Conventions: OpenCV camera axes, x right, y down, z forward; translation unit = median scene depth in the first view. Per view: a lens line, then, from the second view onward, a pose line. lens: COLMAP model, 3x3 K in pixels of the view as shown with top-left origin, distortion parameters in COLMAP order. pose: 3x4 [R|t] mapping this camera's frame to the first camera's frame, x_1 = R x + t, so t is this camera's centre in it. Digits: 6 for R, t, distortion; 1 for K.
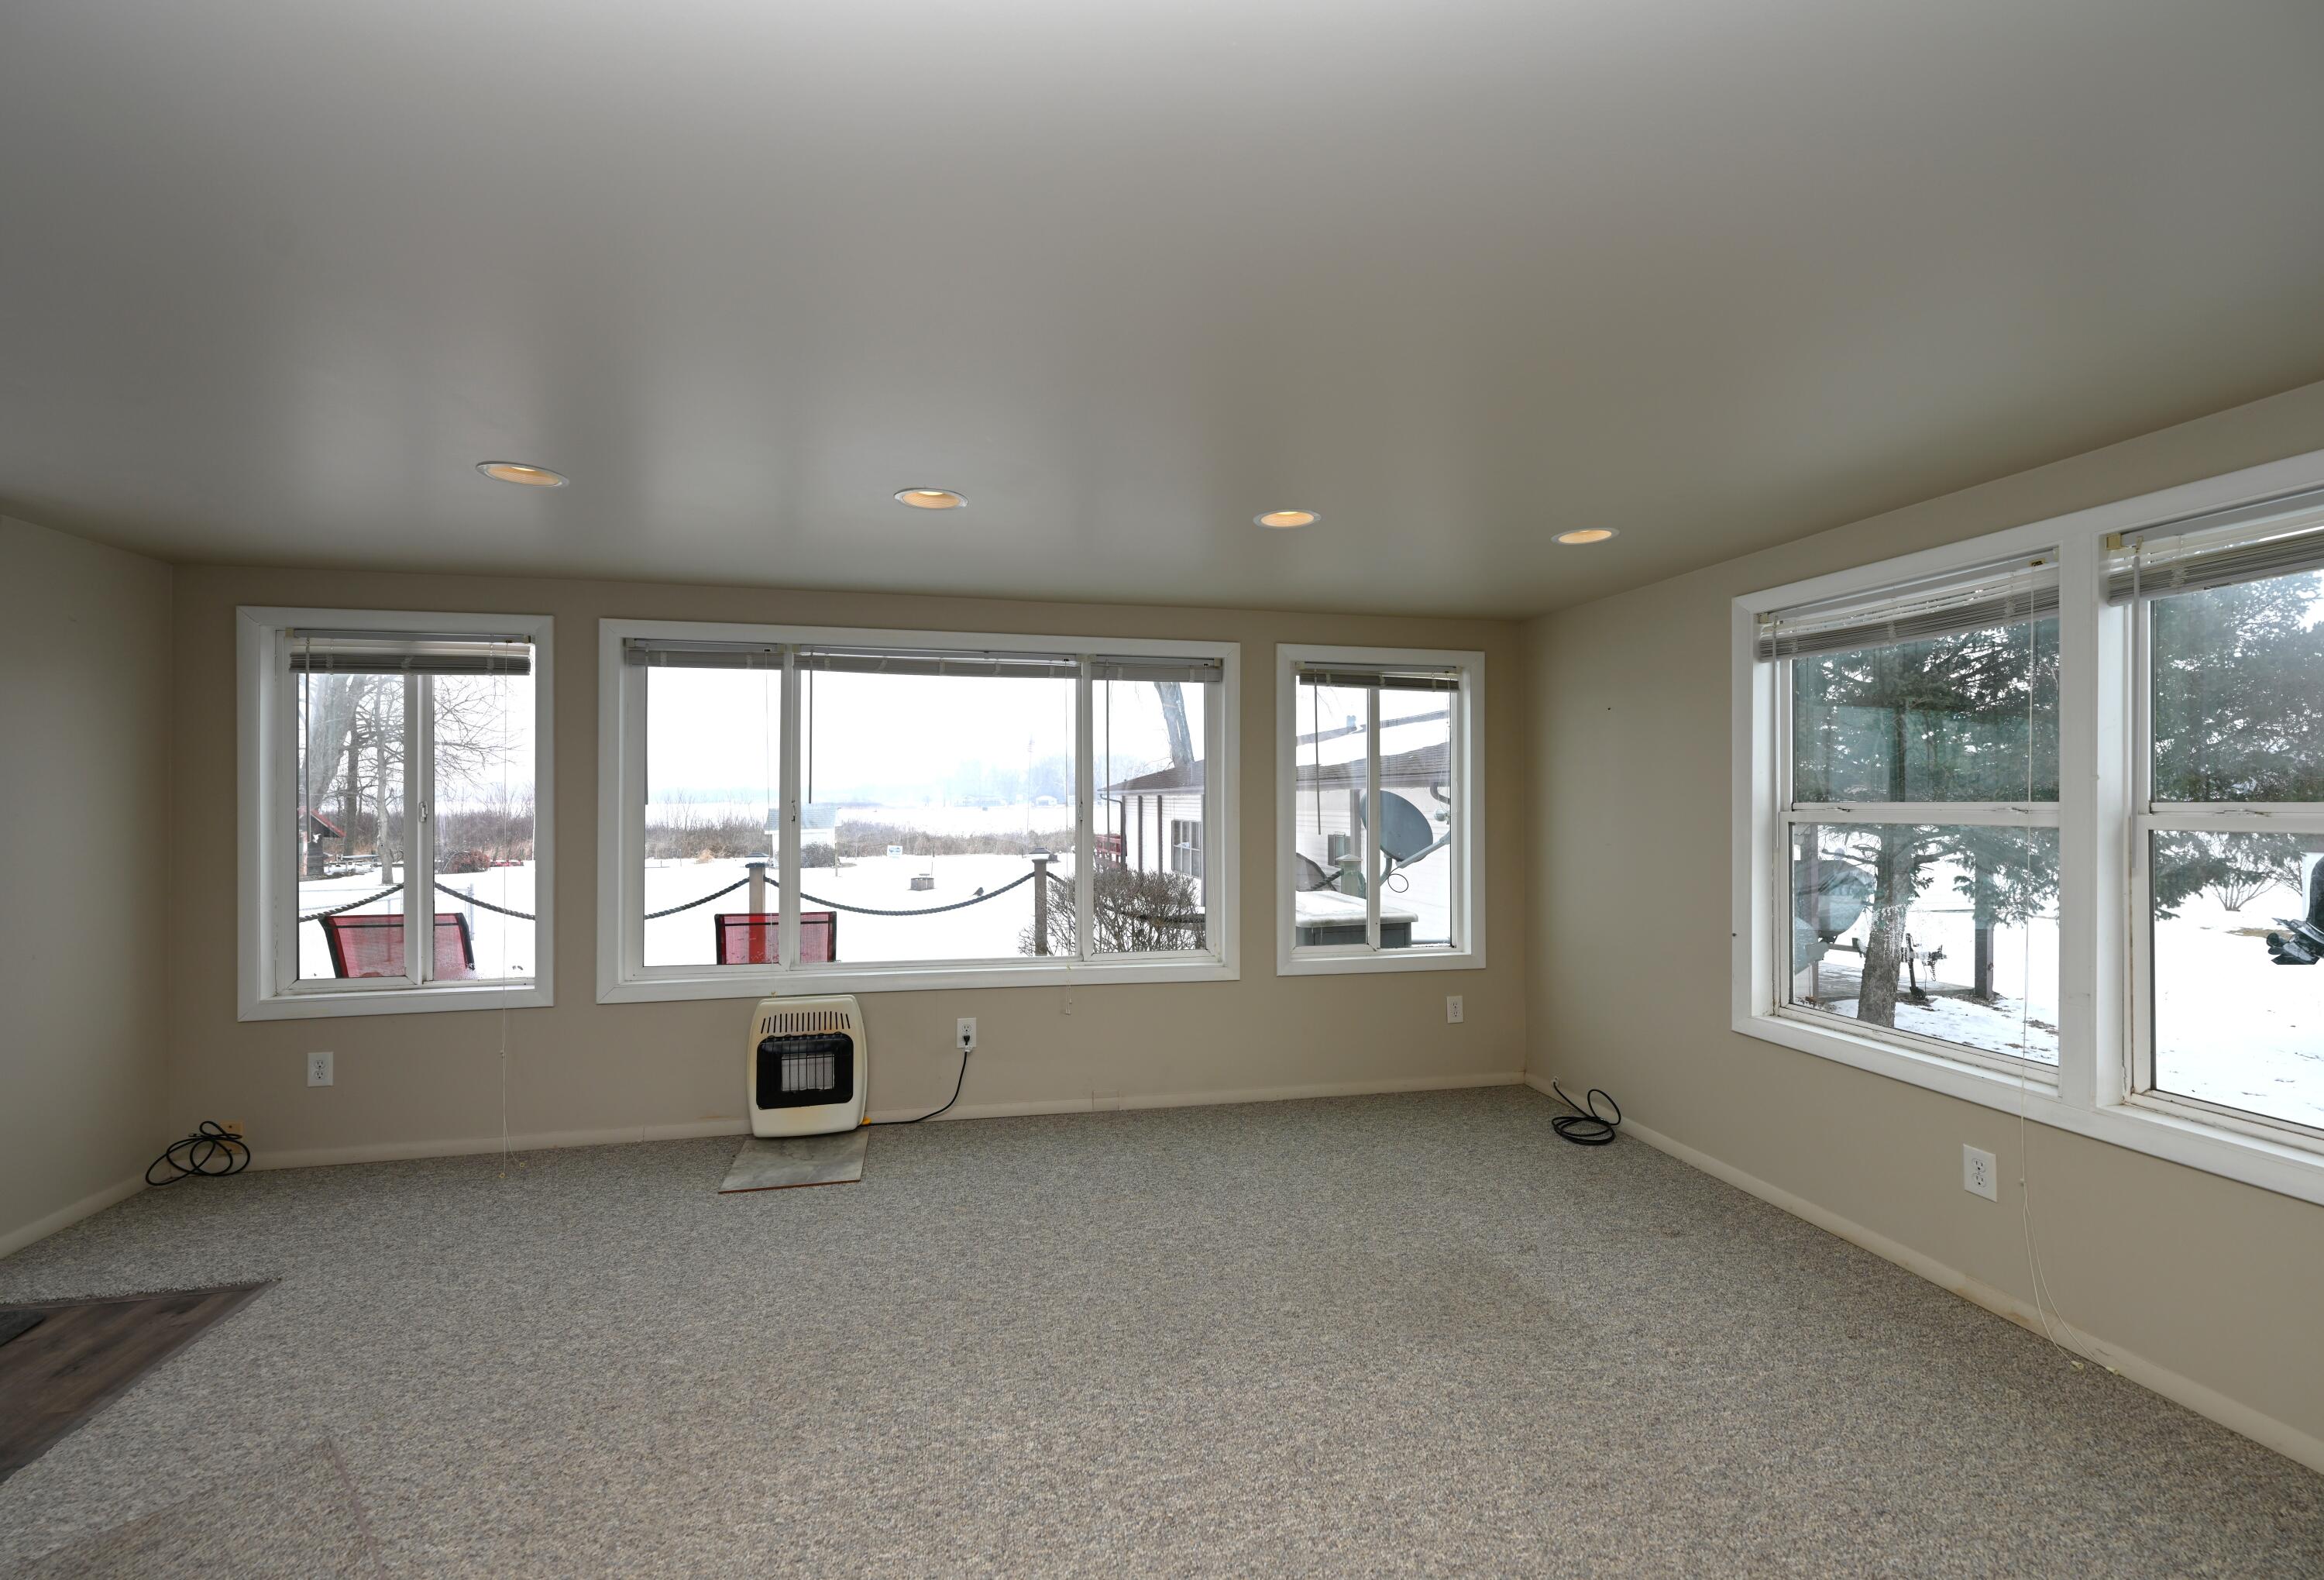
lens RADIAL K [[963.9, 0, 1162.0], [0, 963.9, 790.0], [0, 0, 1]] dist [-0.001487, 0.000047]
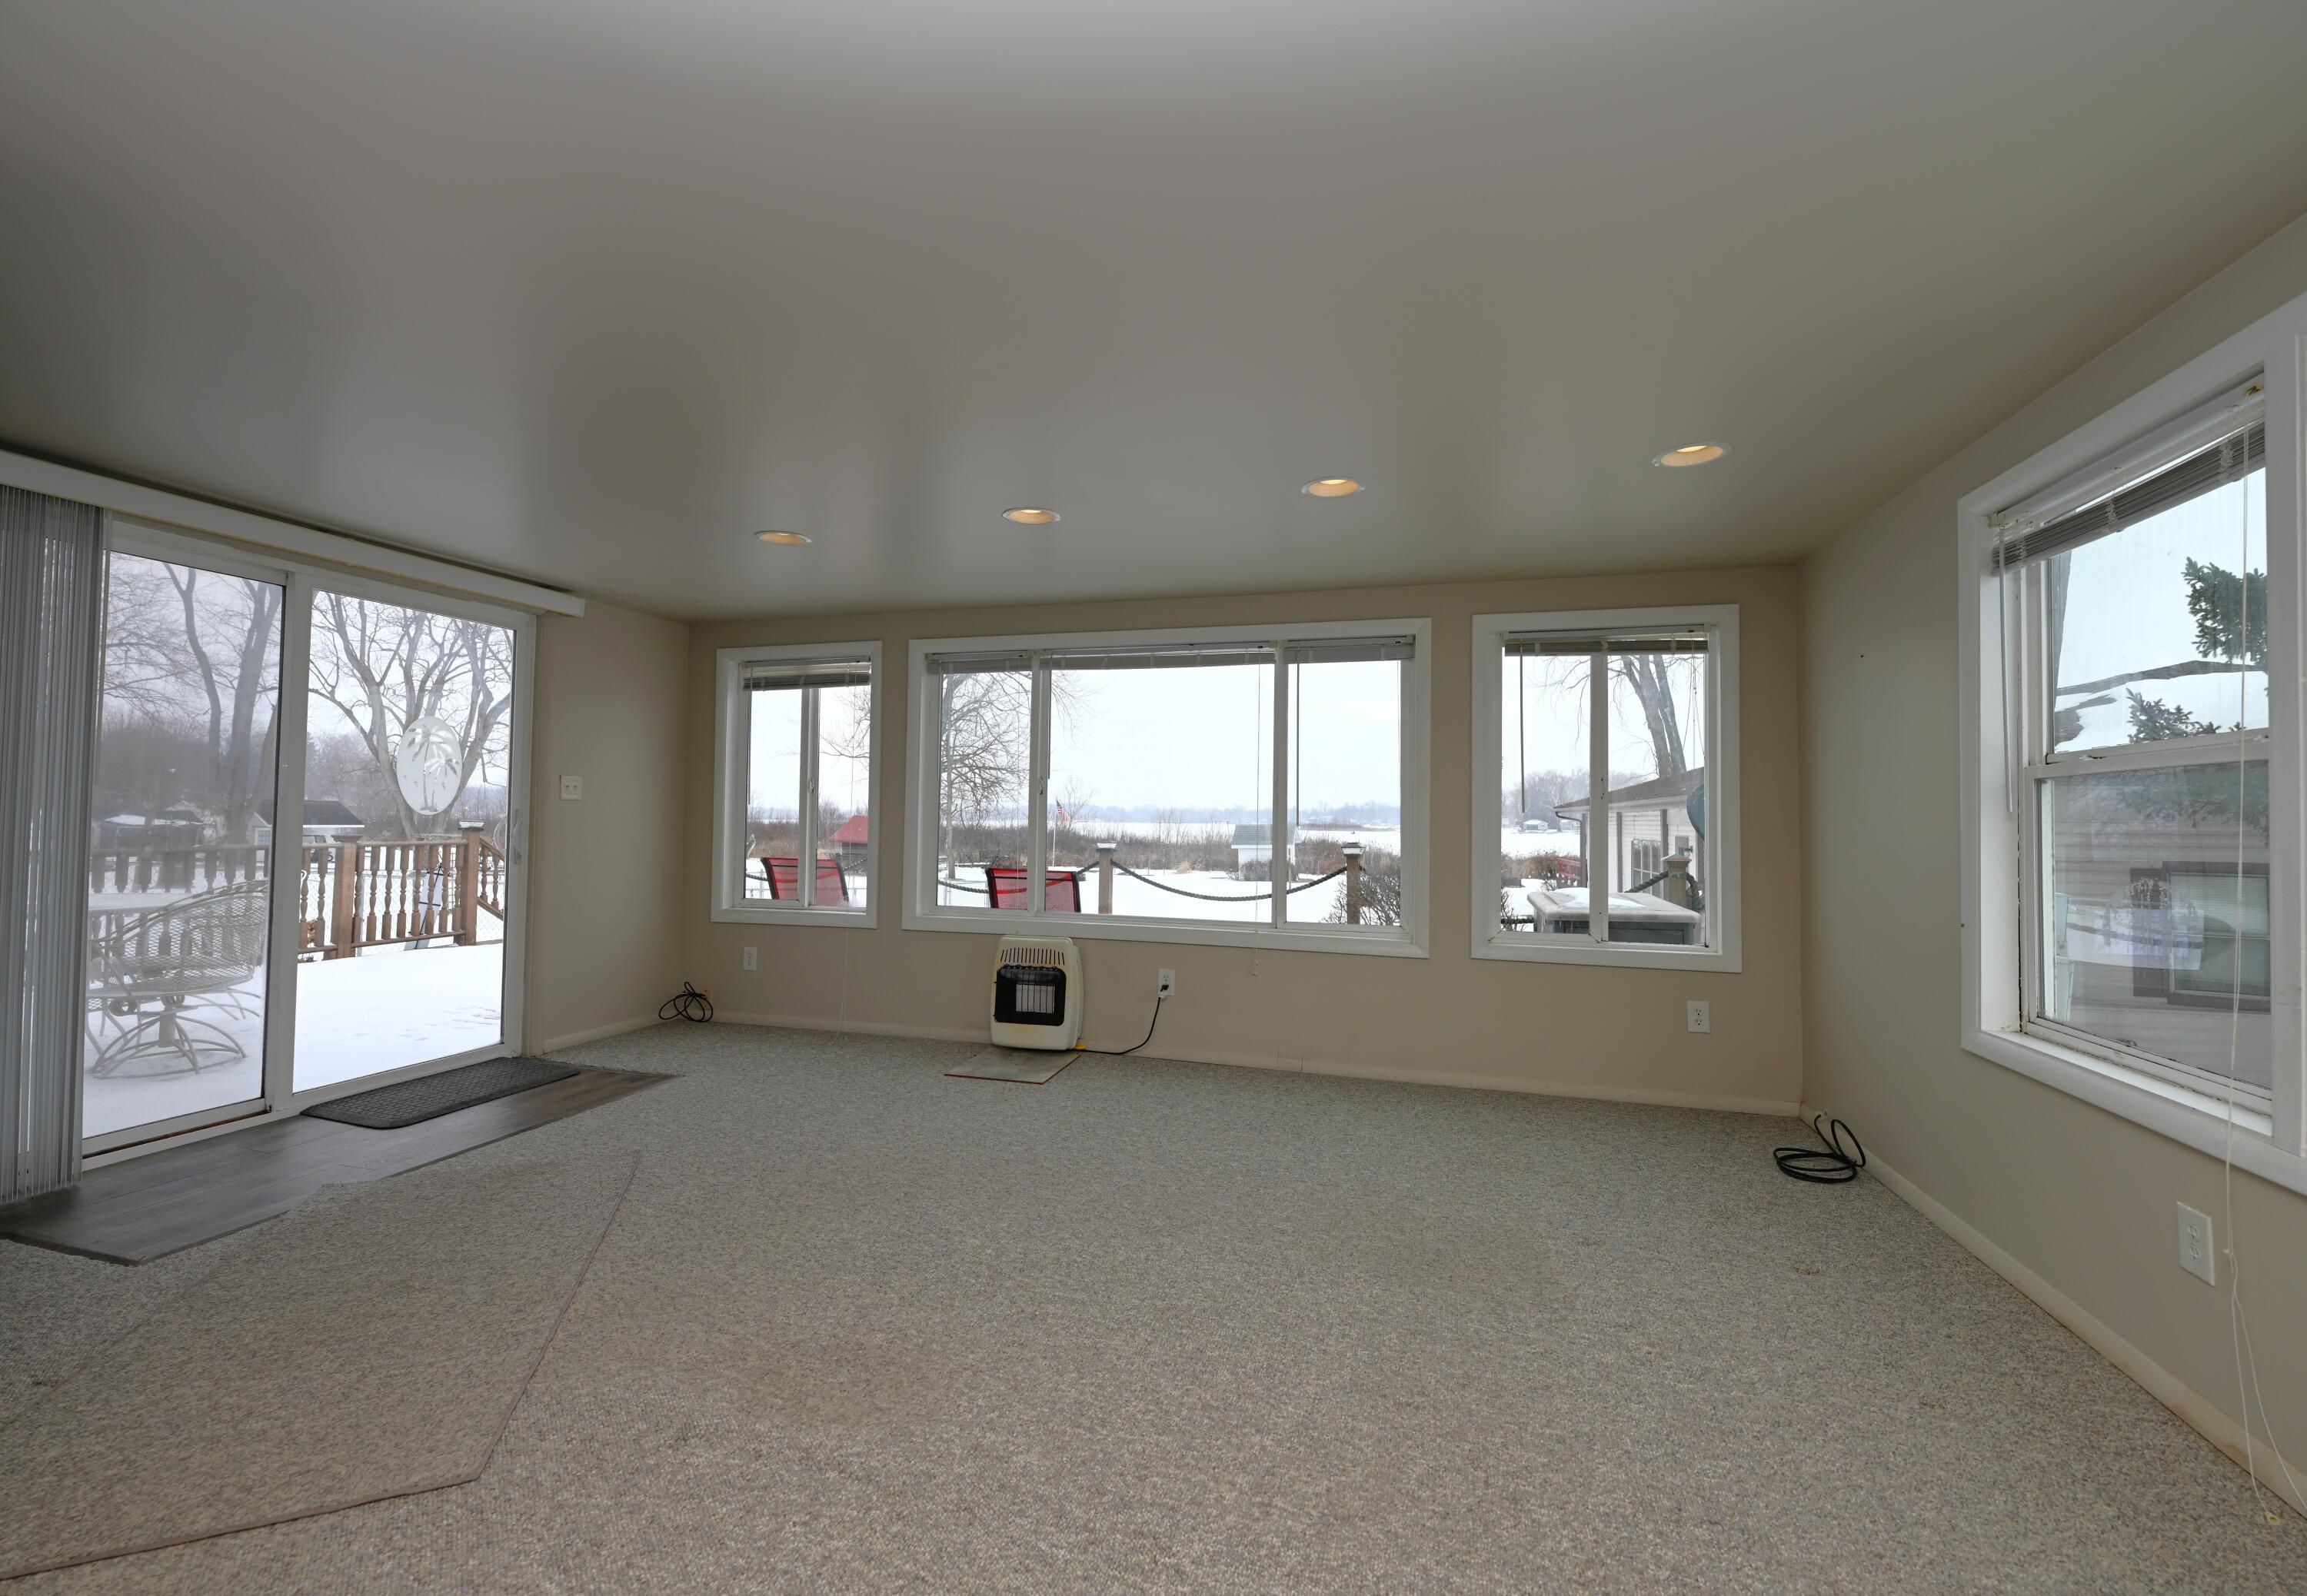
lens RADIAL K [[966.3, 0, 1137.3], [0, 966.3, 783.6], [0, 0, 1]] dist [-0.000526, -0.000233]
pose [[0.875521, -0.005497, -0.483149, 0.335484], [-0.008625, 0.999598, -0.027002, 0.054017], [0.483104, 0.027807, 0.875121, -0.012436]]
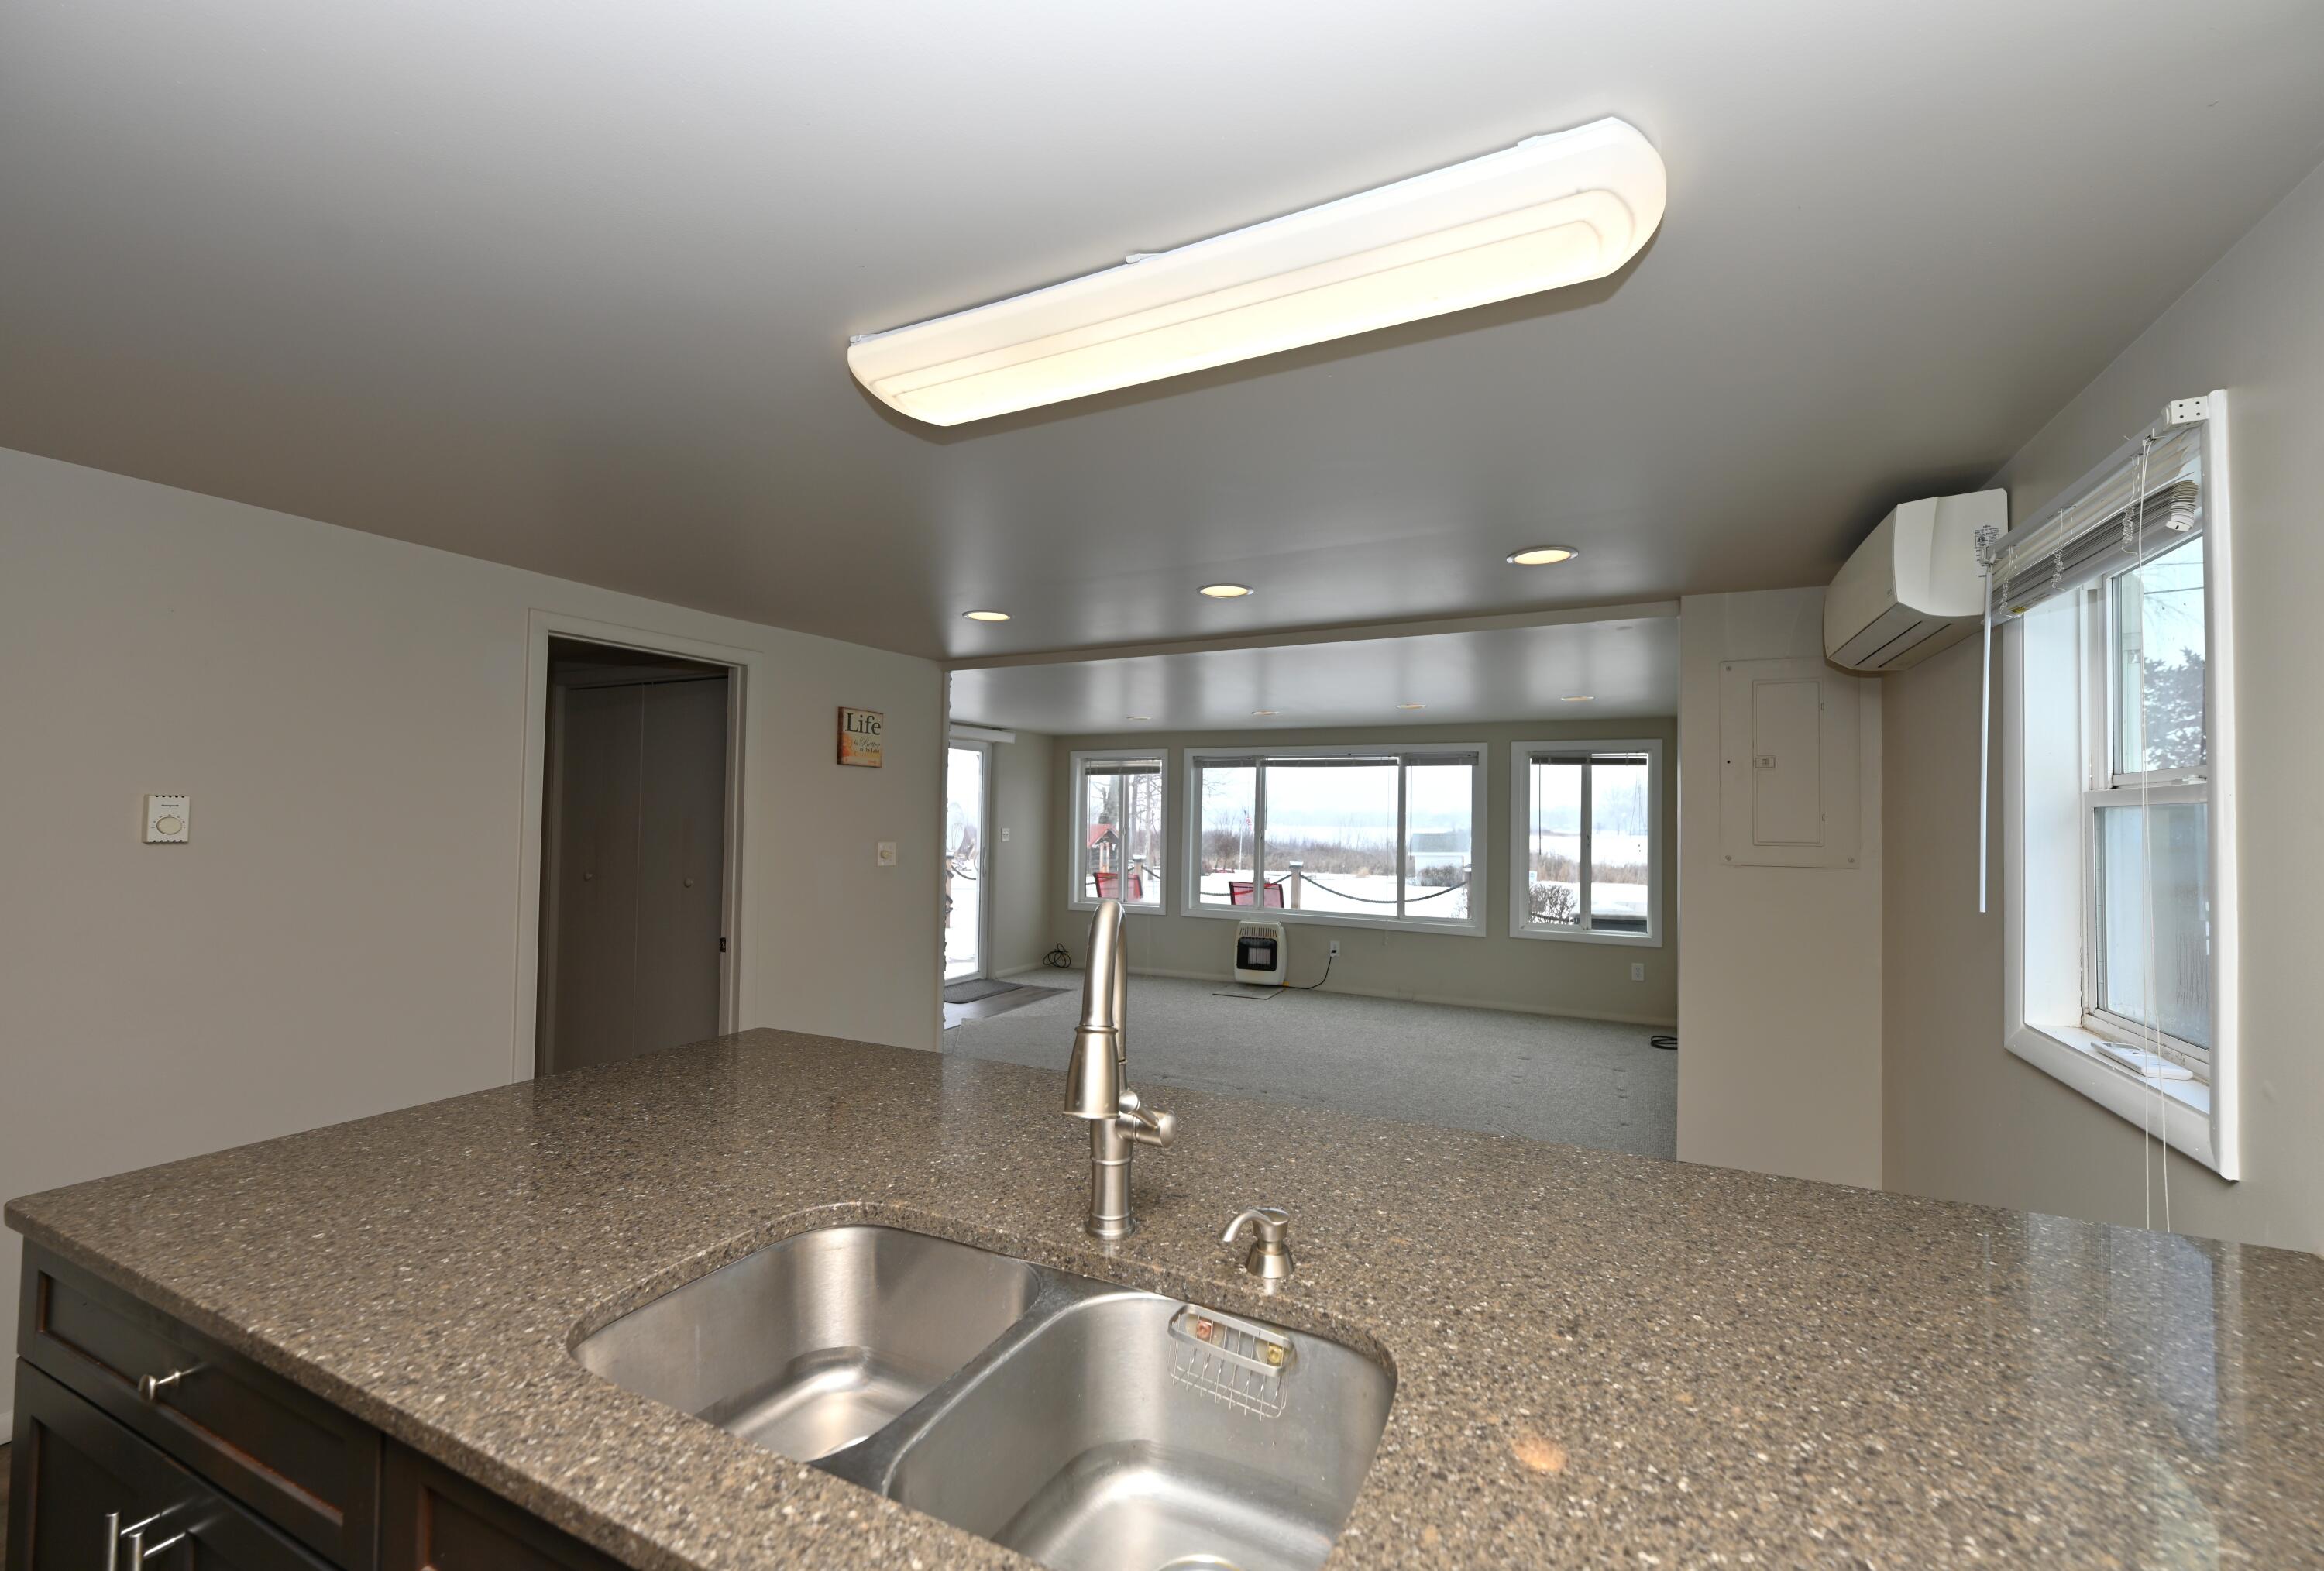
lens RADIAL K [[923.5, 0, 1164.1], [0, 923.5, 797.1], [0, 0, 1]] dist [-0.000806, -0.000050]
pose [[0.784076, -0.003911, -0.620652, 0.744799], [-0.009239, 0.999796, -0.017972, -0.022208], [0.620596, 0.019826, 0.783880, -0.752892]]
